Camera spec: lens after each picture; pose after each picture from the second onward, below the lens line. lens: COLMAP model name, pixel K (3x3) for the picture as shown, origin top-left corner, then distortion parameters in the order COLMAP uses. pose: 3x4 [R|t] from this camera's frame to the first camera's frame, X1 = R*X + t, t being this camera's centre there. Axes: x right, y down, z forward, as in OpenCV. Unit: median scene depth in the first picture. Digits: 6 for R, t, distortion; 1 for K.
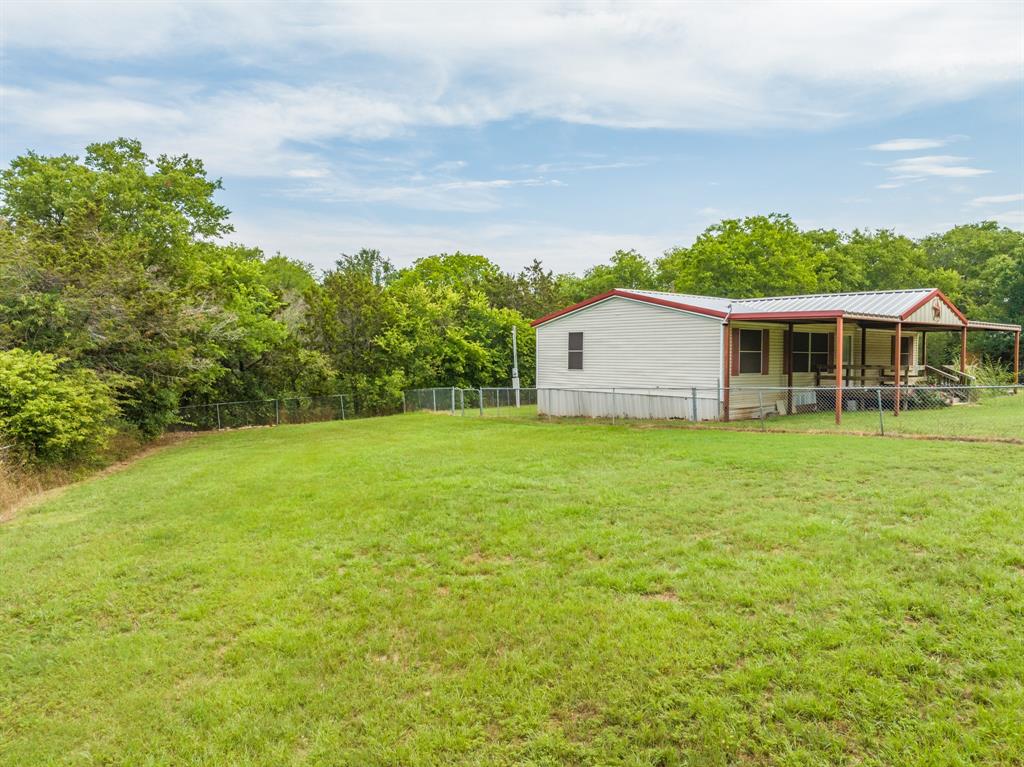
lens RADIAL K [[724.1, 0, 516.3], [0, 724.1, 381.8], [0, 0, 1]] dist [-0.054218, 0.023249]
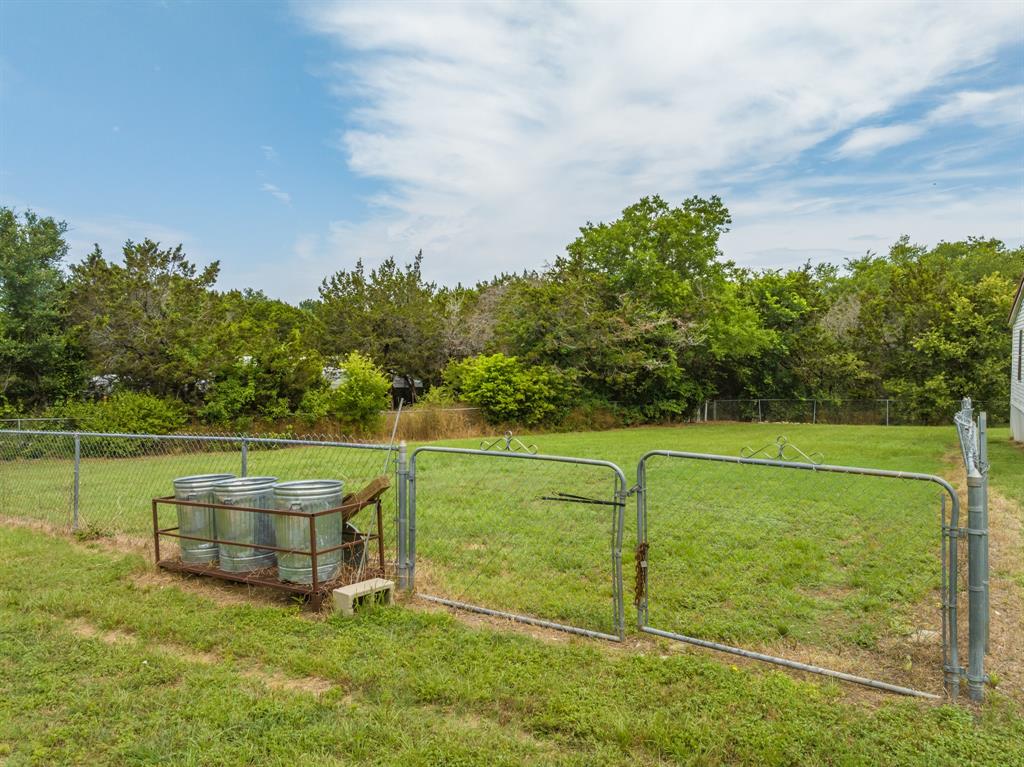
lens RADIAL K [[724.1, 0, 516.3], [0, 724.1, 381.8], [0, 0, 1]] dist [-0.054218, 0.023249]
pose [[0.353341, 0.038526, -0.934701, 0.480963], [-0.036384, 0.998962, 0.027421, -0.013497], [0.934787, 0.024319, 0.354376, 0.207899]]
